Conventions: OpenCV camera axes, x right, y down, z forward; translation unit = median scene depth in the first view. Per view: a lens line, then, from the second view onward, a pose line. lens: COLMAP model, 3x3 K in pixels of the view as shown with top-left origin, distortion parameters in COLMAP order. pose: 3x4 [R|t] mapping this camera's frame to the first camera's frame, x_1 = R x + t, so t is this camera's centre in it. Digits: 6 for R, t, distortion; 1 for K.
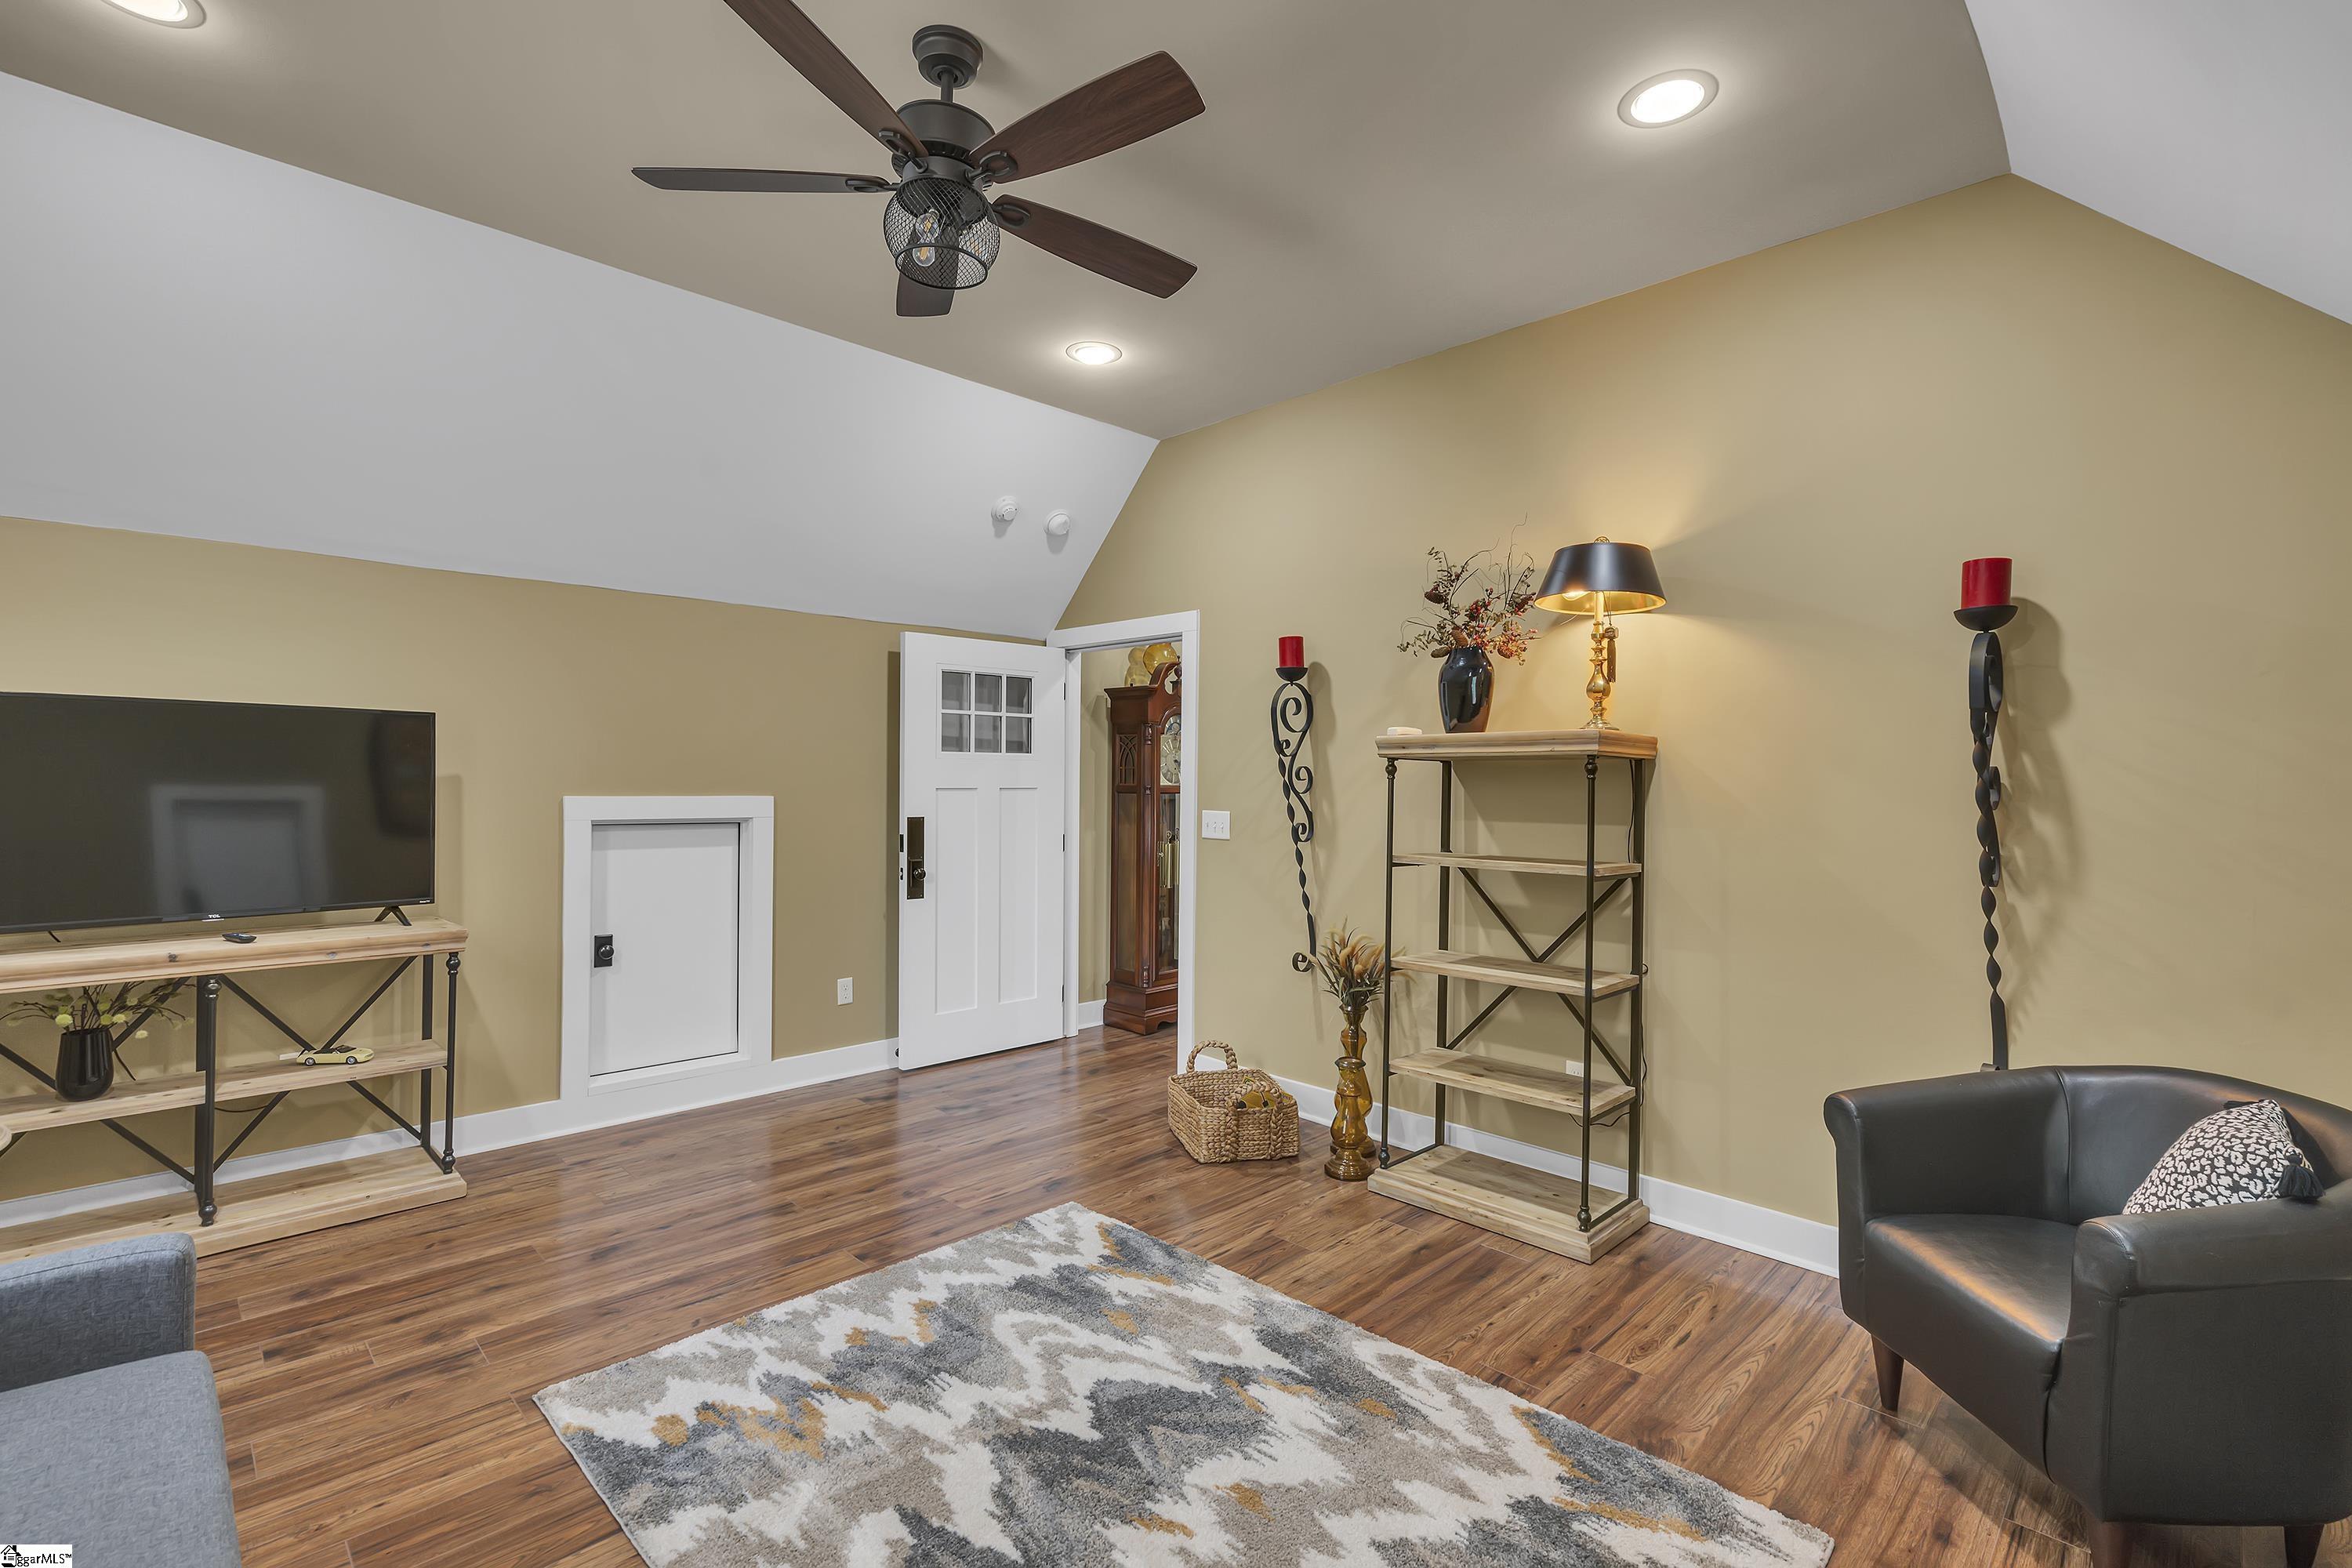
lens RADIAL K [[1060.1, 0, 1171.8], [0, 1060.1, 784.4], [0, 0, 1]] dist [0.002885, 0.000329]
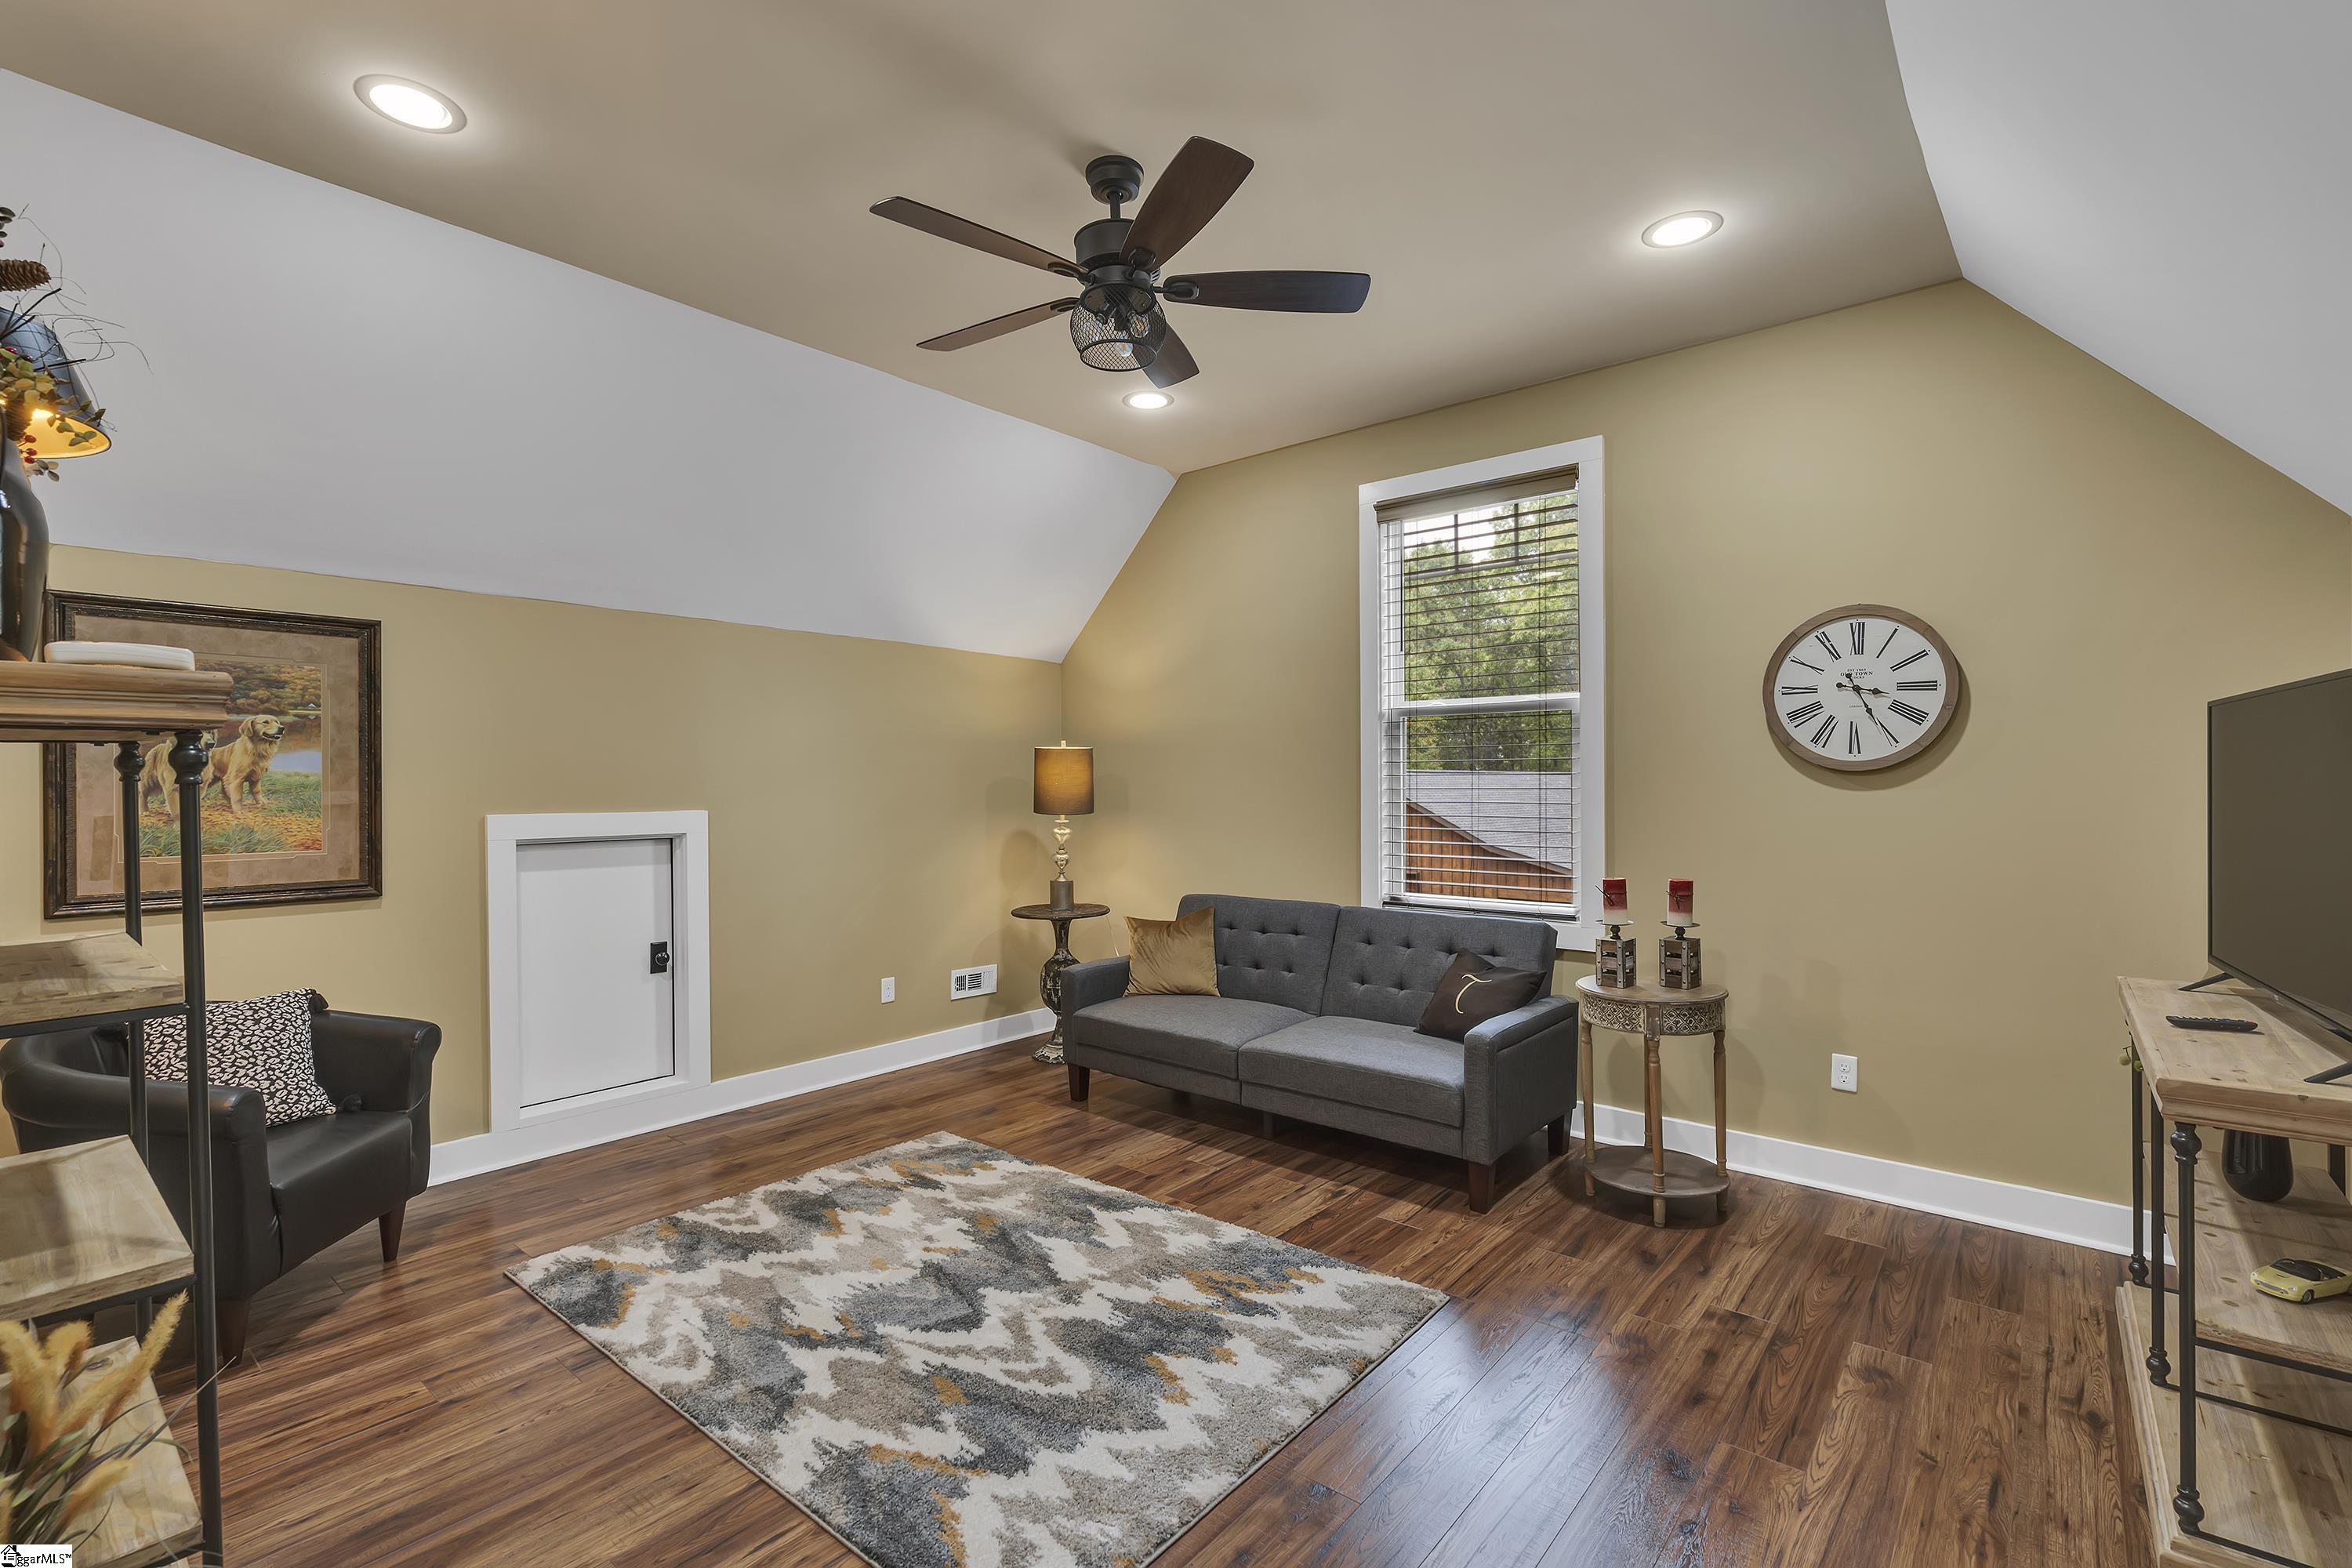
lens RADIAL K [[1060.1, 0, 1168.9], [0, 1060.1, 784.6], [0, 0, 1]] dist [0.002885, 0.000329]
pose [[-0.996577, -0.008163, -0.082270, -0.162410], [-0.008198, 0.999966, 0.000094, -0.007323], [0.082266, 0.000769, -0.996610, 1.993629]]
